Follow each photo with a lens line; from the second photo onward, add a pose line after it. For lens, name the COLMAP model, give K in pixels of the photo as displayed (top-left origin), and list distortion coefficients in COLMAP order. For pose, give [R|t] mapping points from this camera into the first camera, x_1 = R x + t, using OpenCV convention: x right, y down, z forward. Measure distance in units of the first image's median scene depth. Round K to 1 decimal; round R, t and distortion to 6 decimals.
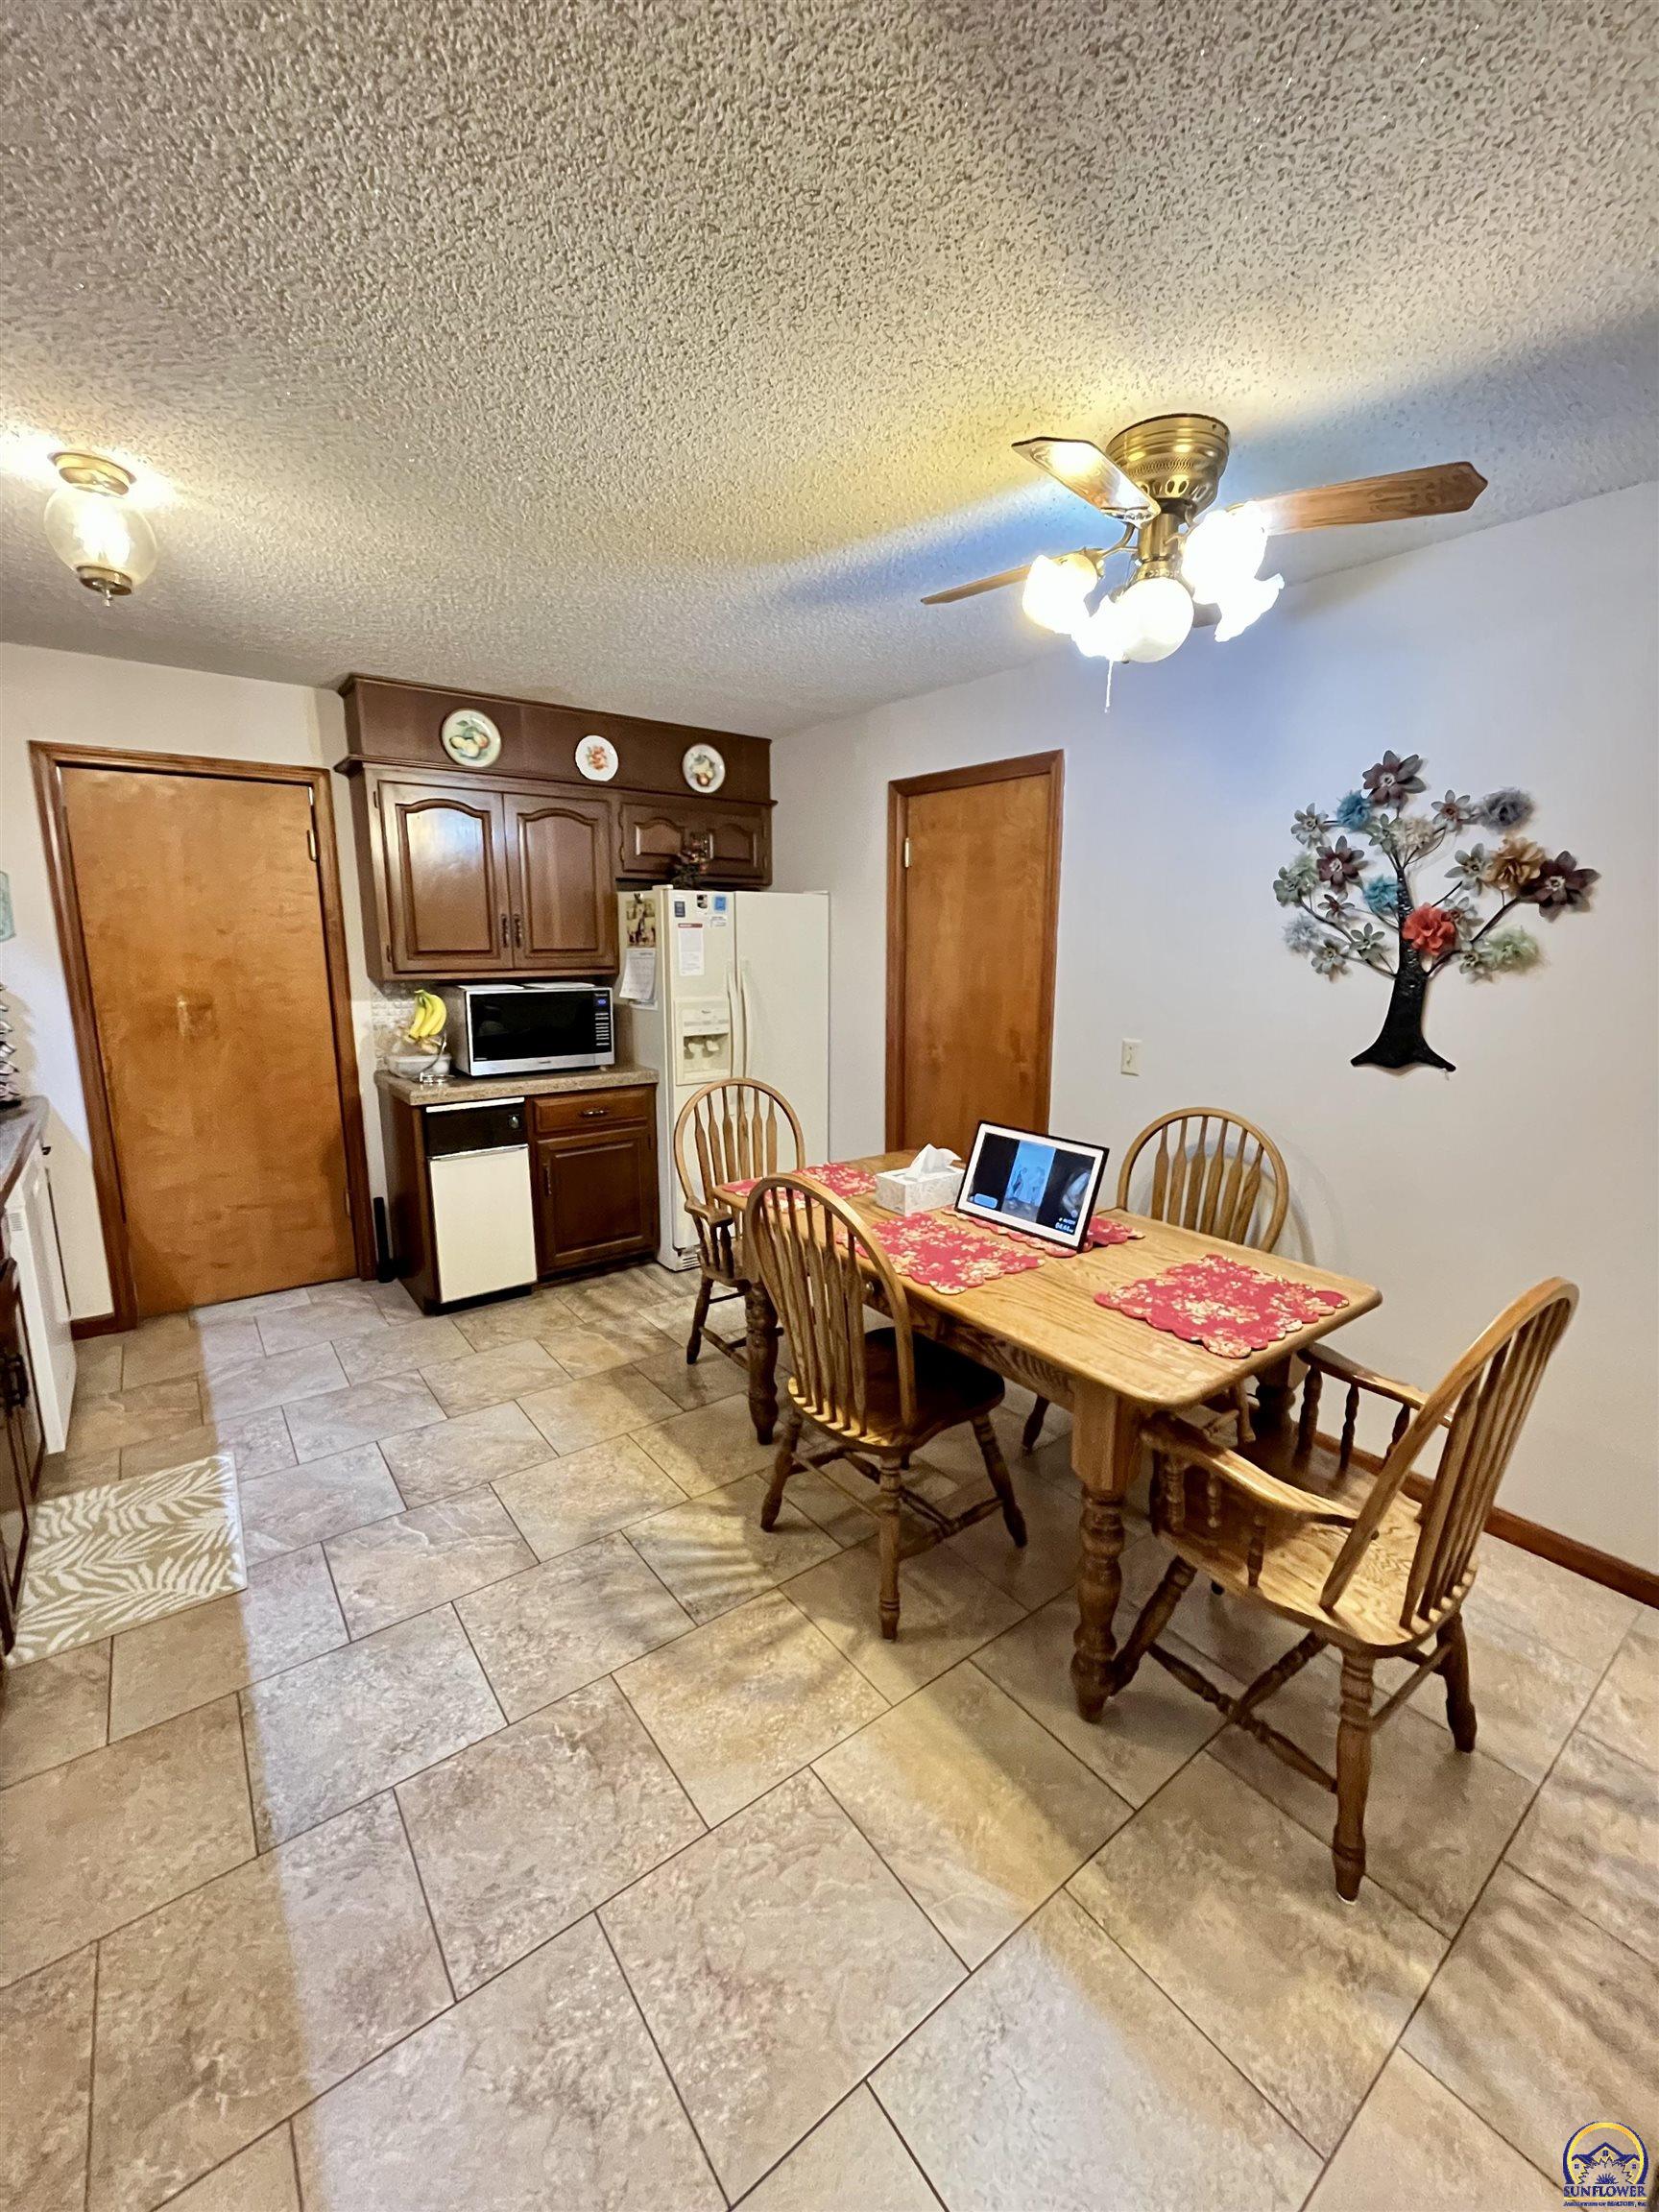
lens RADIAL K [[892.3, 0, 831.0], [0, 892.3, 1101.8], [0, 0, 1]] dist [-0.003259, 0.000395]
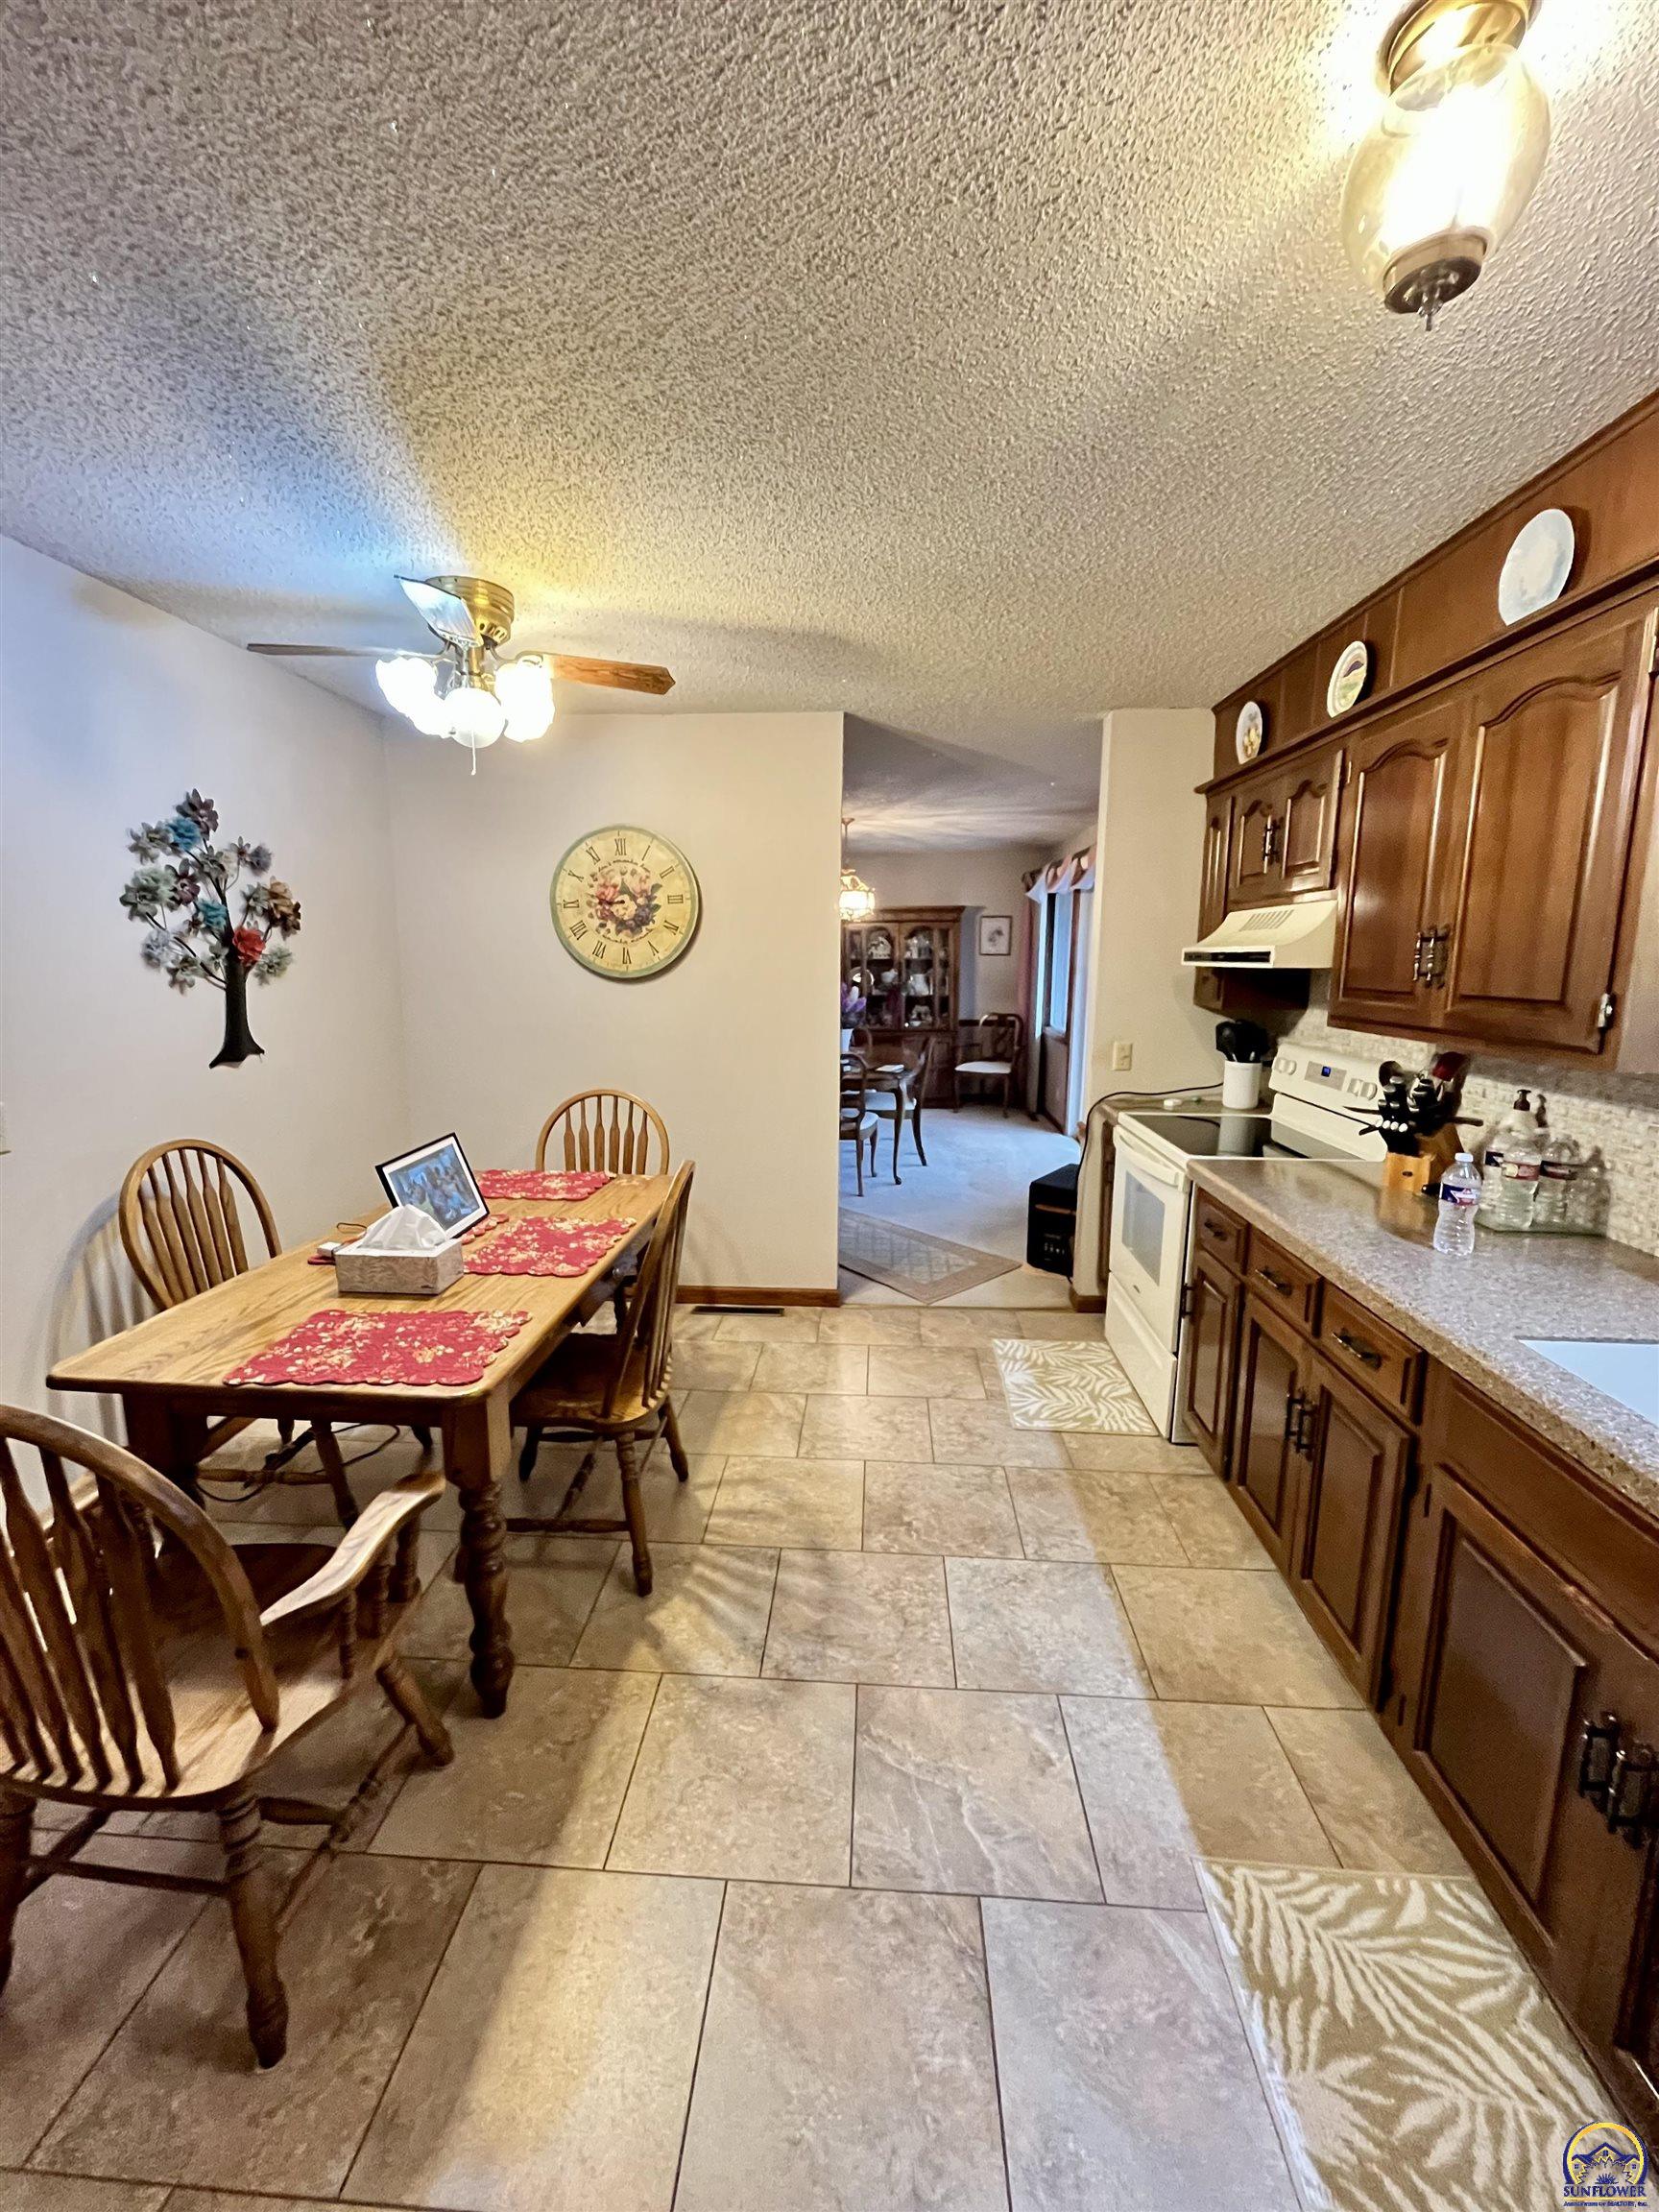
lens RADIAL K [[892.3, 0, 821.0], [0, 892.3, 1110.8], [0, 0, 1]] dist [-0.003259, 0.000395]
pose [[-0.754098, -0.121885, 0.645353, -0.771504], [0.115028, 0.942929, 0.312497, -0.272746], [-0.646611, 0.309887, -0.697040, 1.419674]]
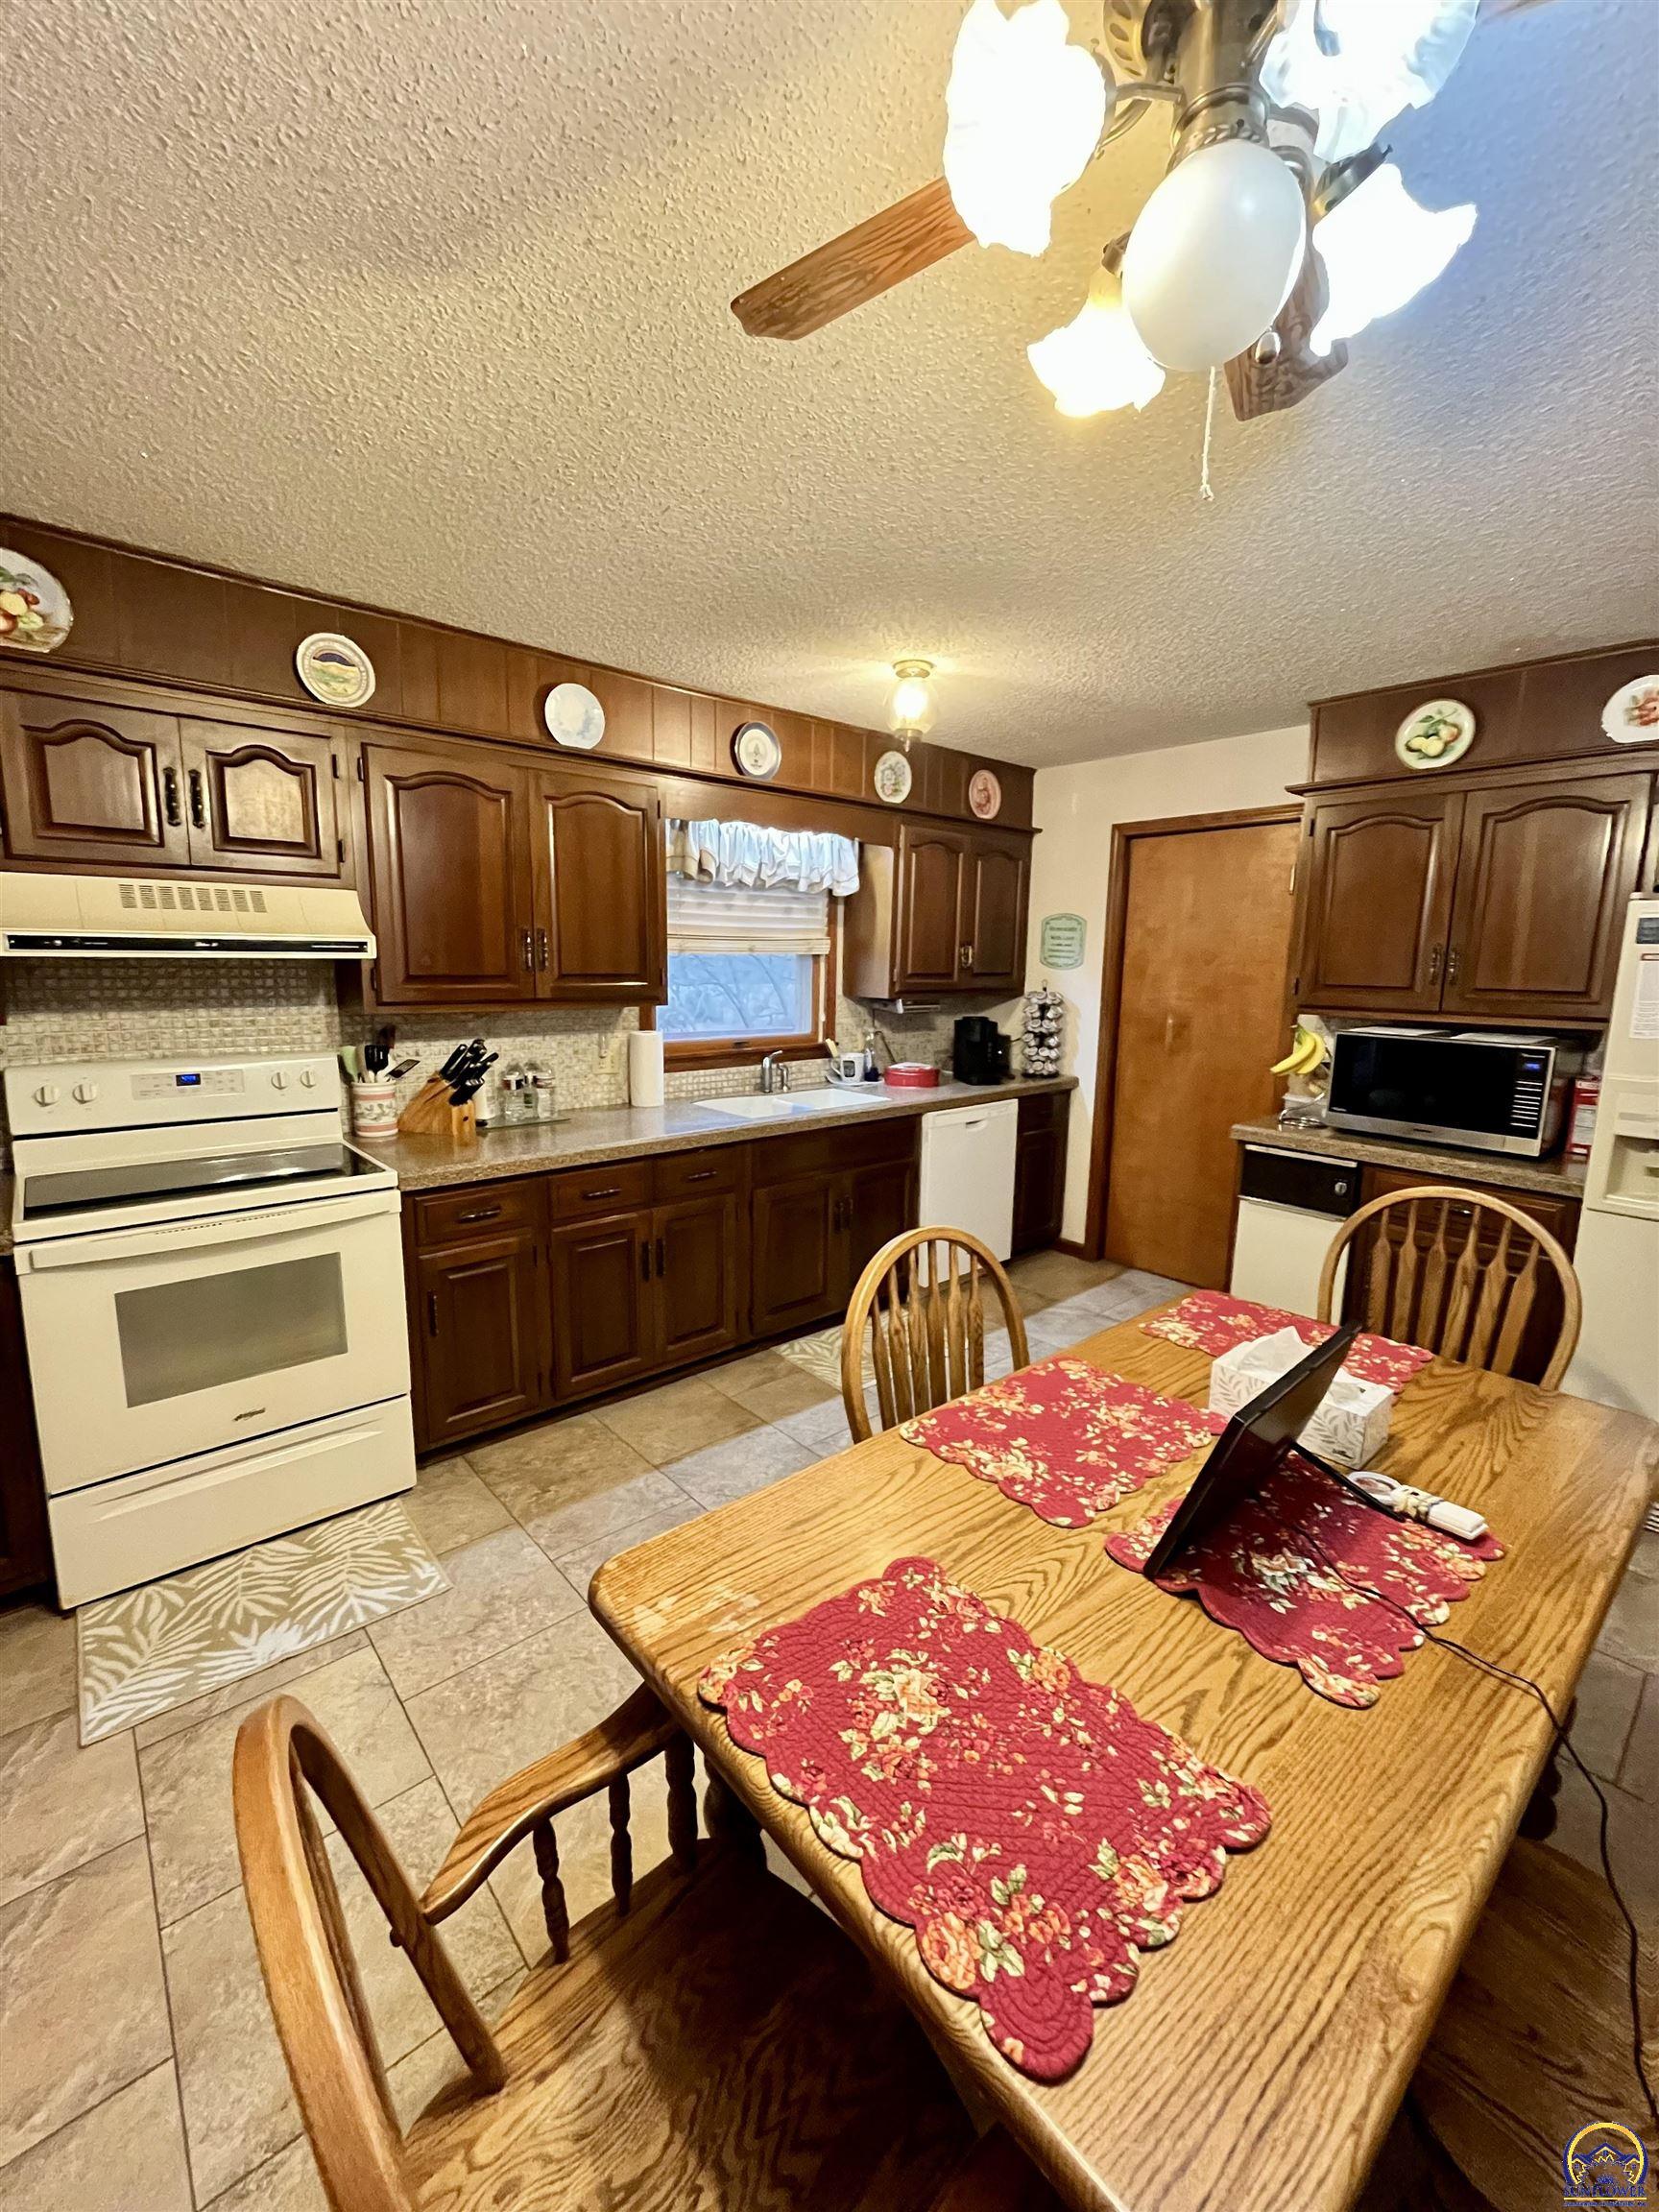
lens RADIAL K [[892.3, 0, 826.5], [0, 892.3, 1101.7], [0, 0, 1]] dist [-0.003259, 0.000395]
pose [[0.072902, 0.157583, -0.984811, 0.686033], [-0.202061, 0.969294, 0.140143, -0.122397], [0.976656, 0.188775, 0.102505, 0.675732]]
